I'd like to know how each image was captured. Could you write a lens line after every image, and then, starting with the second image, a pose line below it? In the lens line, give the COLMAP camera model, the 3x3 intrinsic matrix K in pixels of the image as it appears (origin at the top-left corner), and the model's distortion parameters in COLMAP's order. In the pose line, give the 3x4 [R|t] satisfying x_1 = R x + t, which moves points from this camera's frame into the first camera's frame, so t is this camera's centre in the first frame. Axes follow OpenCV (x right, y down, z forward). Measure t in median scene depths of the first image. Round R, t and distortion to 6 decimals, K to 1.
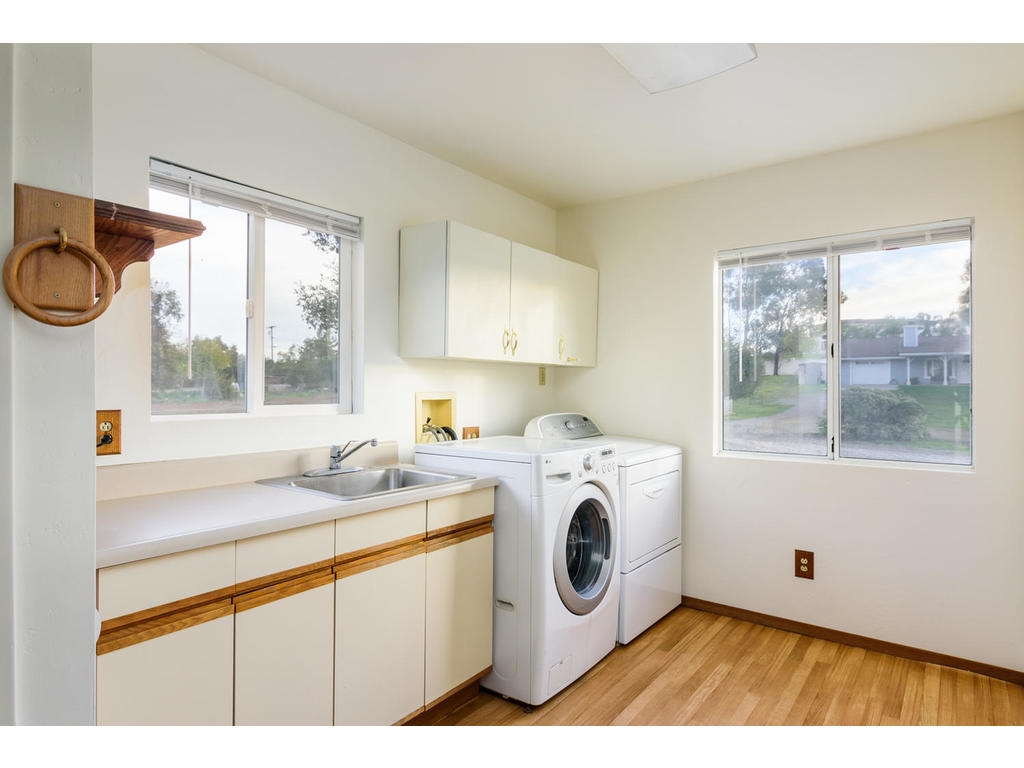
lens RADIAL K [[580.7, 0, 507.3], [0, 580.7, 394.1], [0, 0, 1]] dist [0.003181, 0.000785]
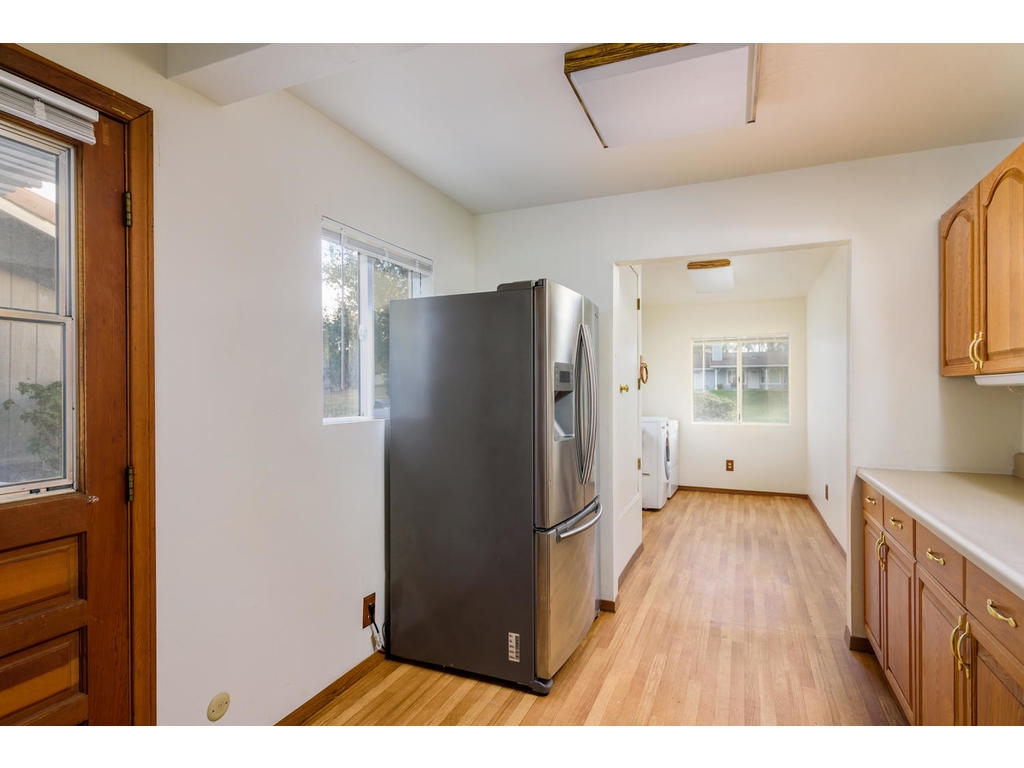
lens RADIAL K [[580.7, 0, 507.3], [0, 580.7, 394.1], [0, 0, 1]] dist [0.003181, 0.000785]
pose [[0.961212, 0.000774, 0.275808, -1.017911], [0.000562, 0.999988, -0.004767, -0.001445], [-0.275809, 0.004737, 0.961201, -1.054570]]
